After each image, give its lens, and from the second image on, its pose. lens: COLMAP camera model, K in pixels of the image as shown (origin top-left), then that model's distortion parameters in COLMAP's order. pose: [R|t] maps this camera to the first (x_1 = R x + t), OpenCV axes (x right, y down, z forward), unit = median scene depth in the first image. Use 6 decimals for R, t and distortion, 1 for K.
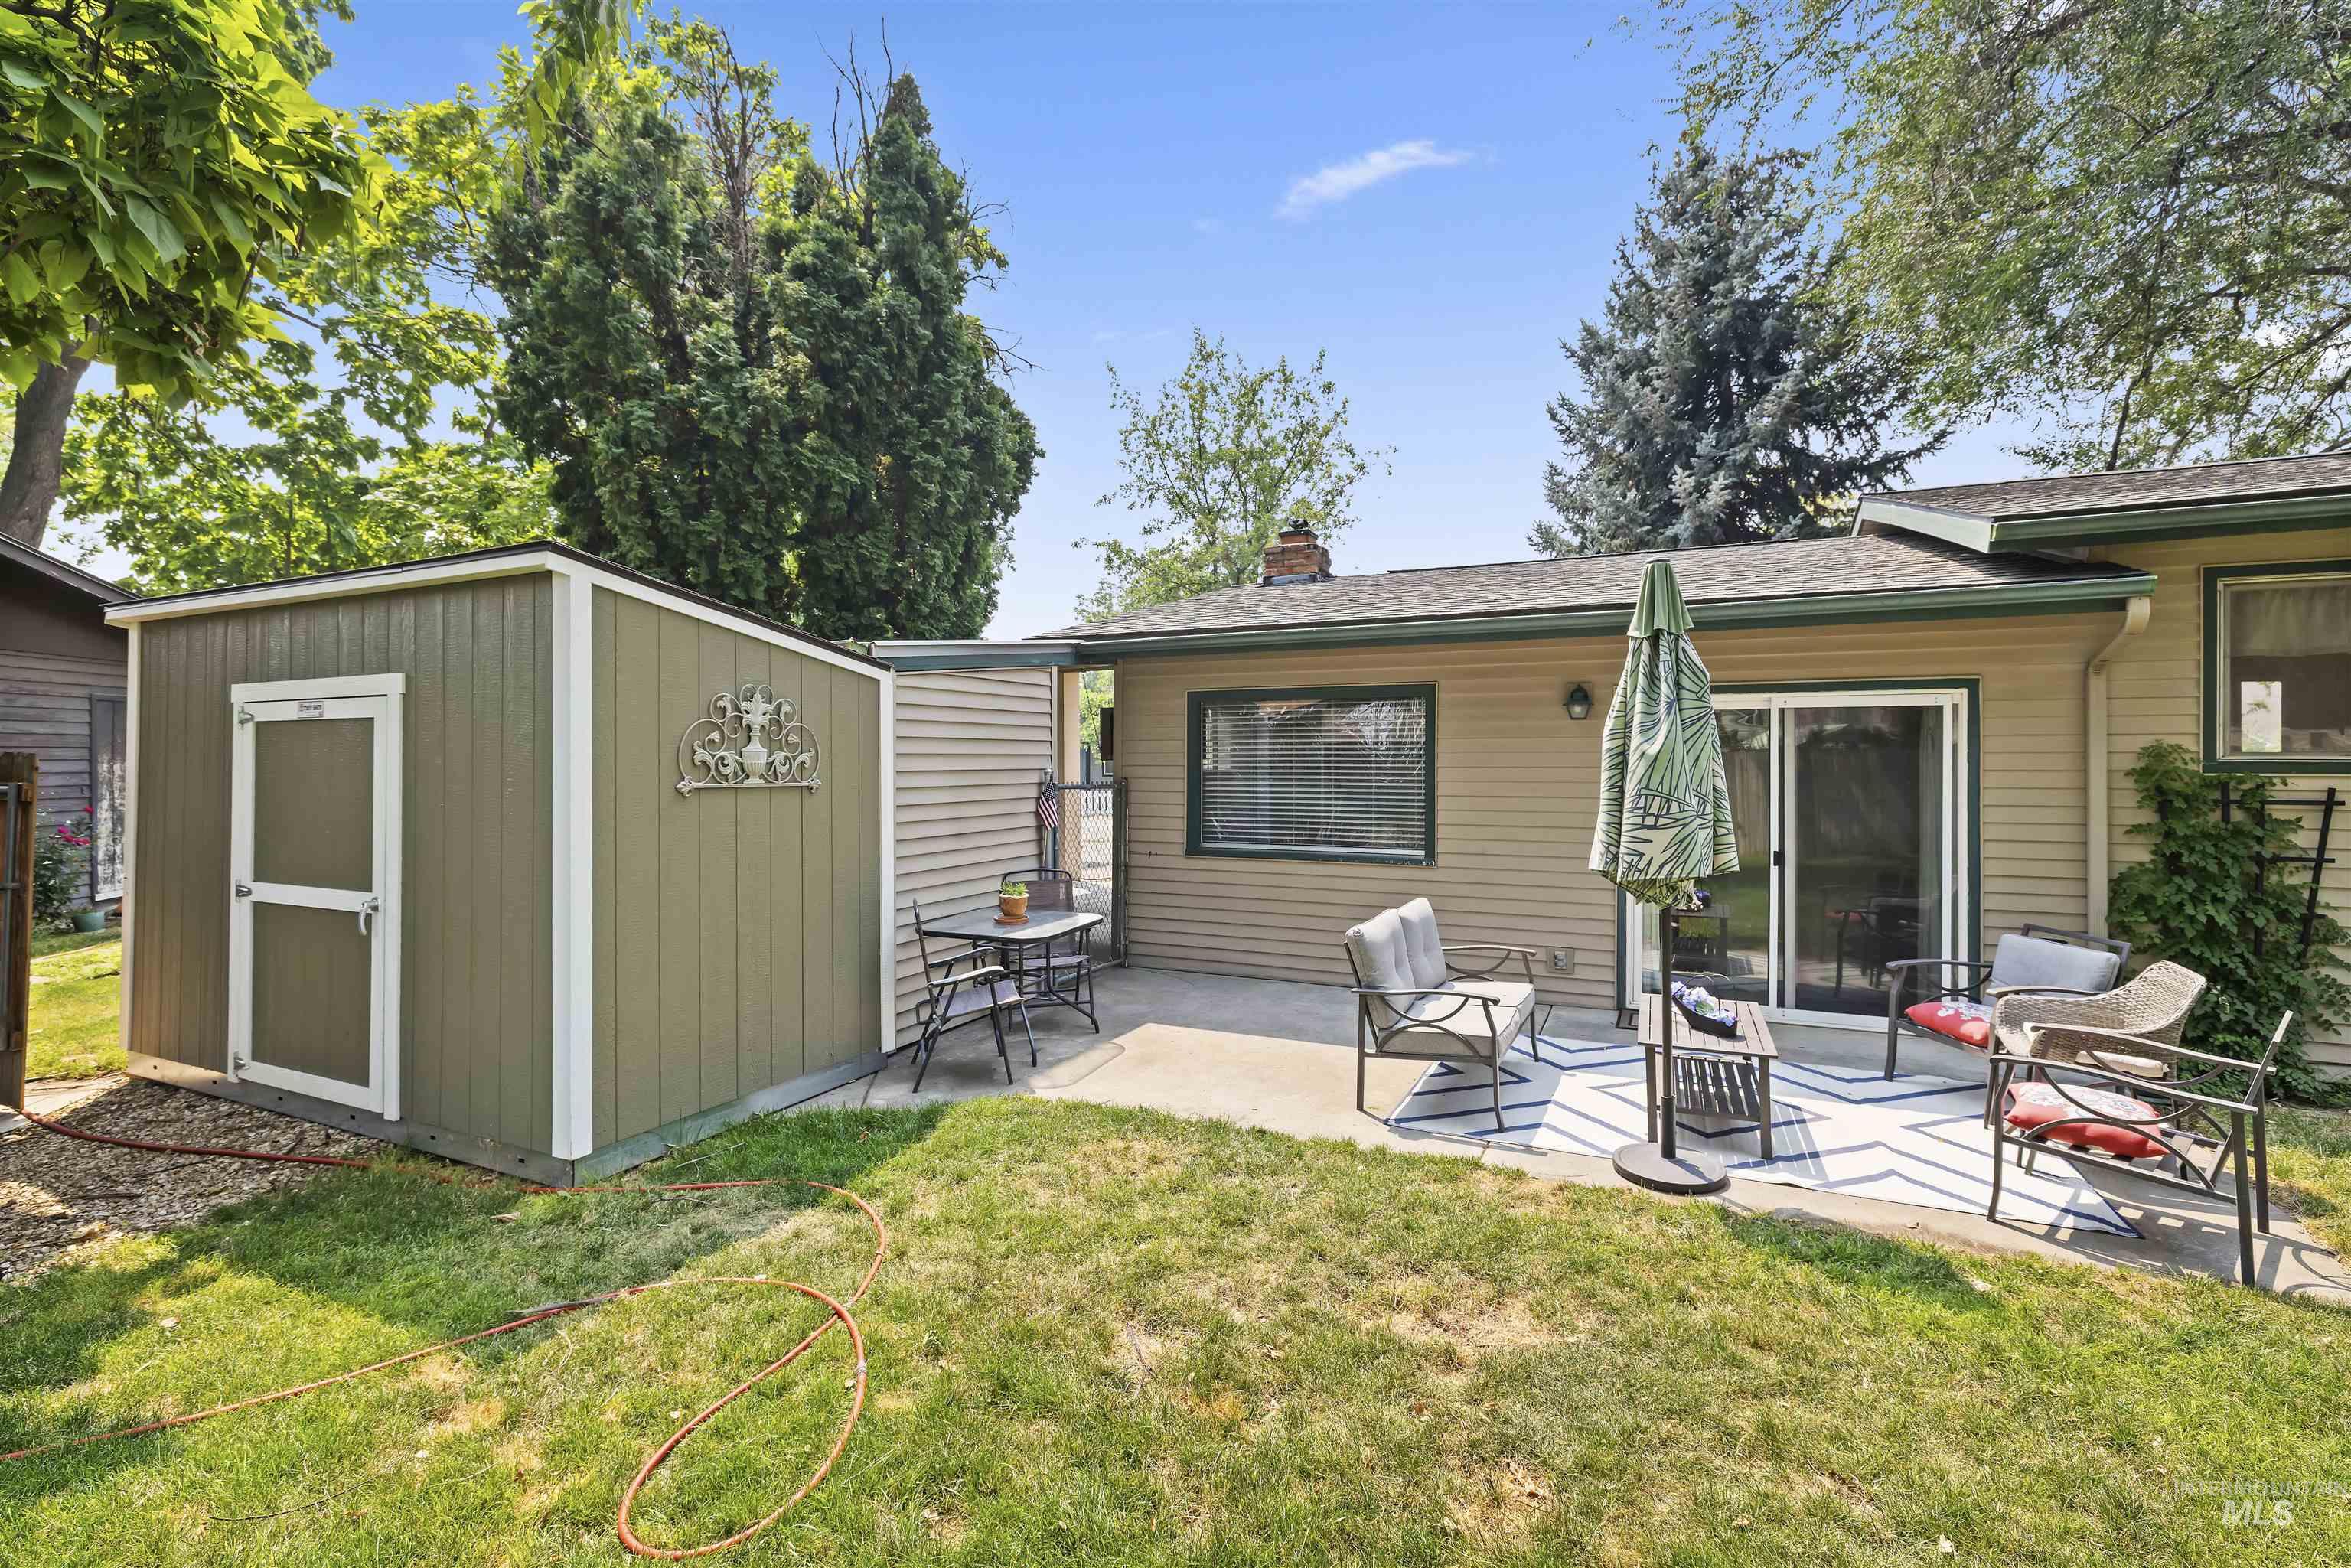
lens RADIAL K [[1099.0, 0, 1150.3], [0, 1099.0, 760.1], [0, 0, 1]] dist [-0.004753, 0.001503]
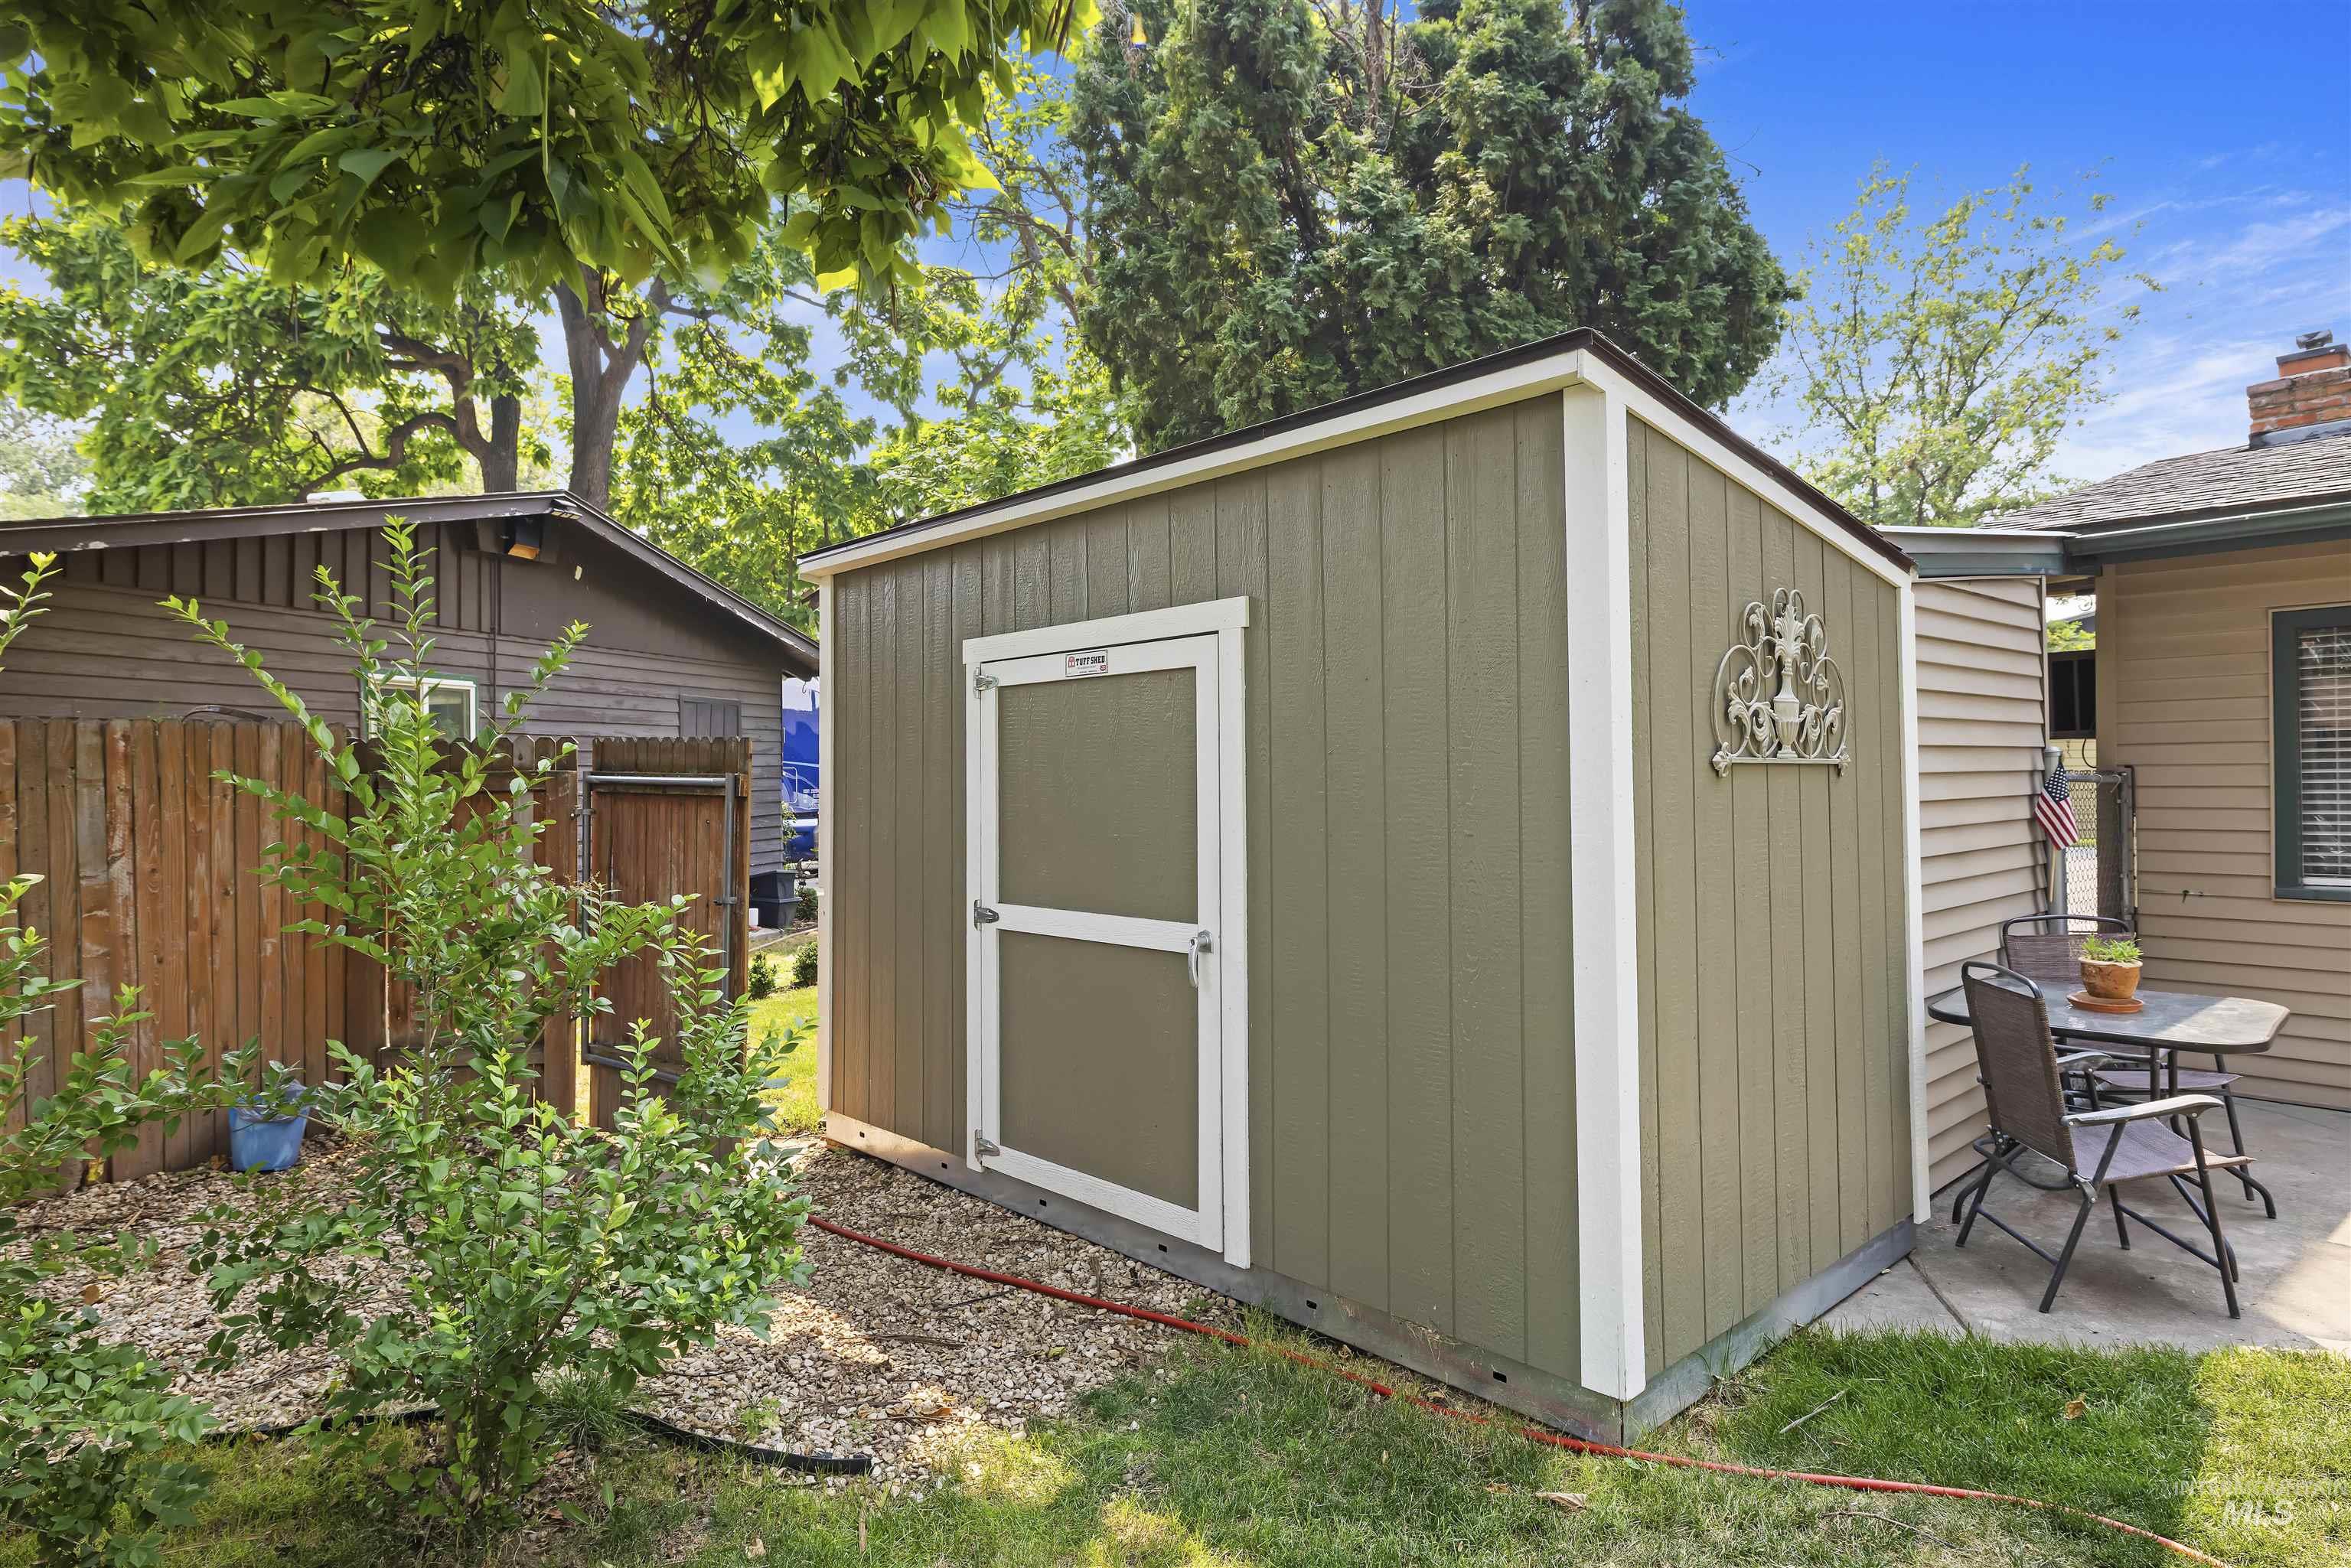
lens RADIAL K [[1322.3, 0, 1098.7], [0, 1322.3, 776.3], [0, 0, 1]] dist [0.002736, -0.001222]
pose [[0.922365, -0.010163, -0.386186, -0.340894], [0.010731, 0.999942, -0.000686, 0.022127], [0.386170, -0.003512, 0.922421, 0.168299]]
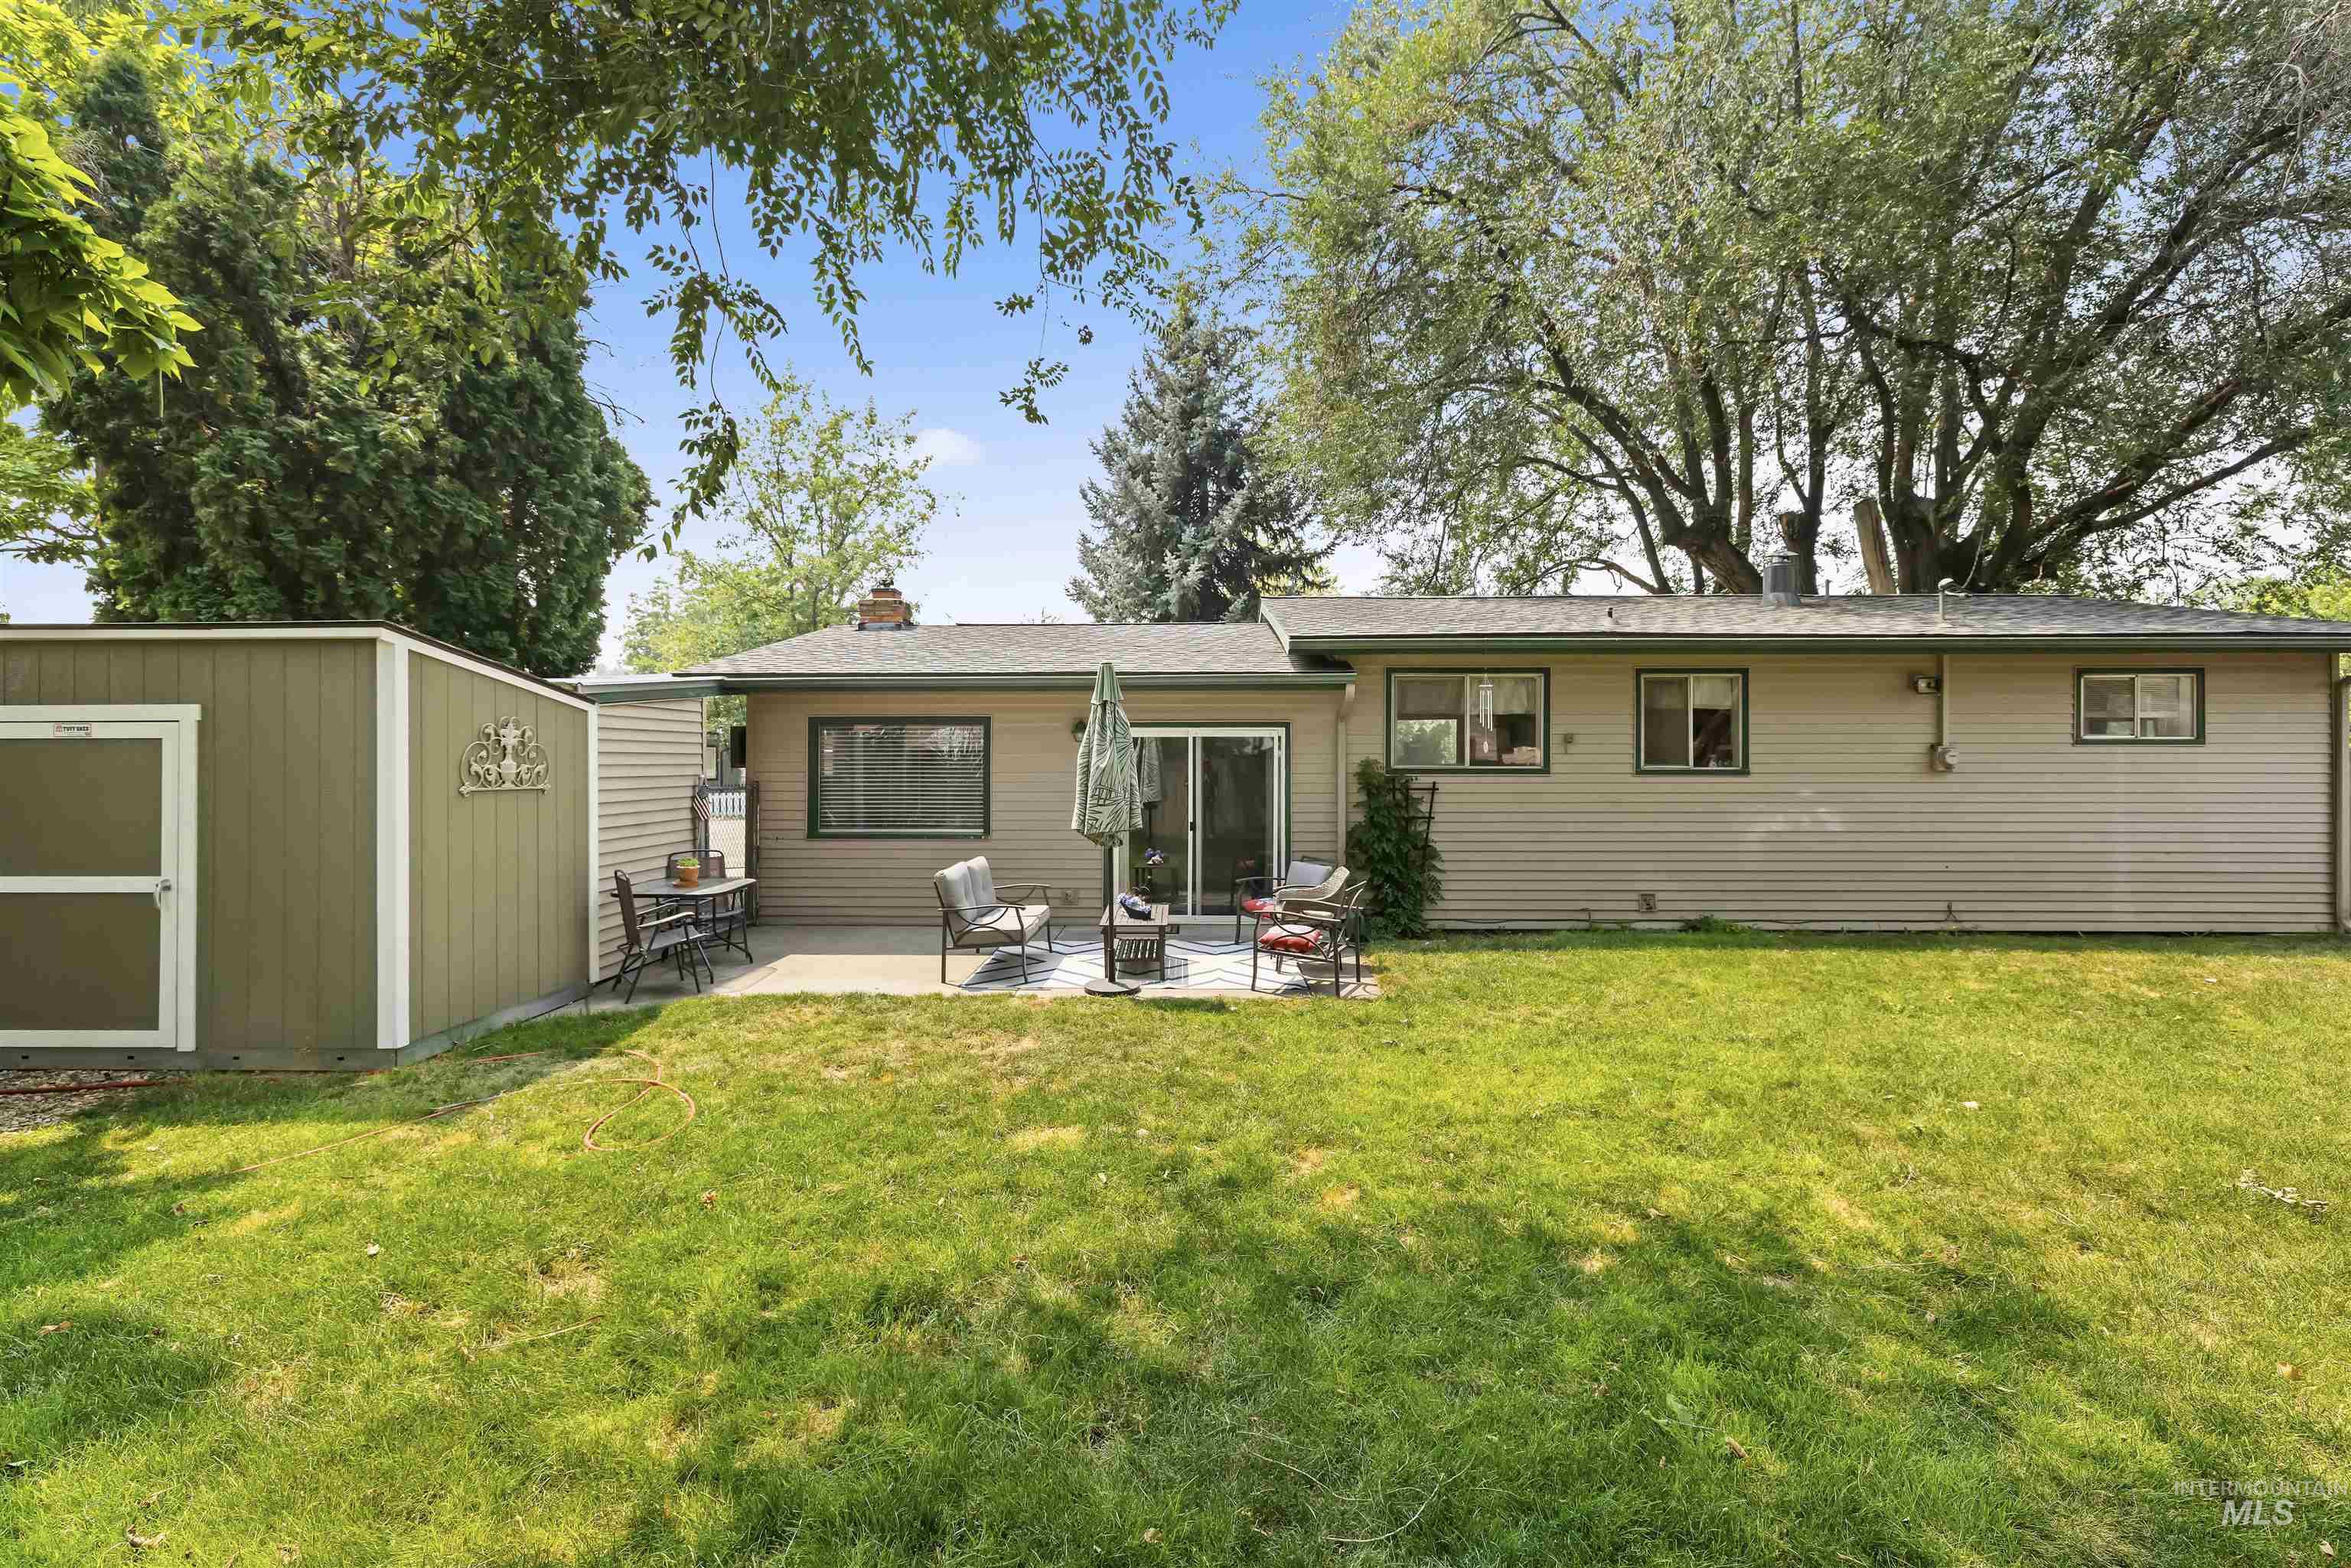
lens RADIAL K [[1055.3, 0, 1205.9], [0, 1055.3, 757.3], [0, 0, 1]] dist [0.000420, 0.001824]
pose [[0.900477, 0.001930, 0.434899, -0.115480], [0.000025, 0.999990, -0.004489, -0.008714], [-0.434903, 0.004053, 0.900468, -0.480341]]
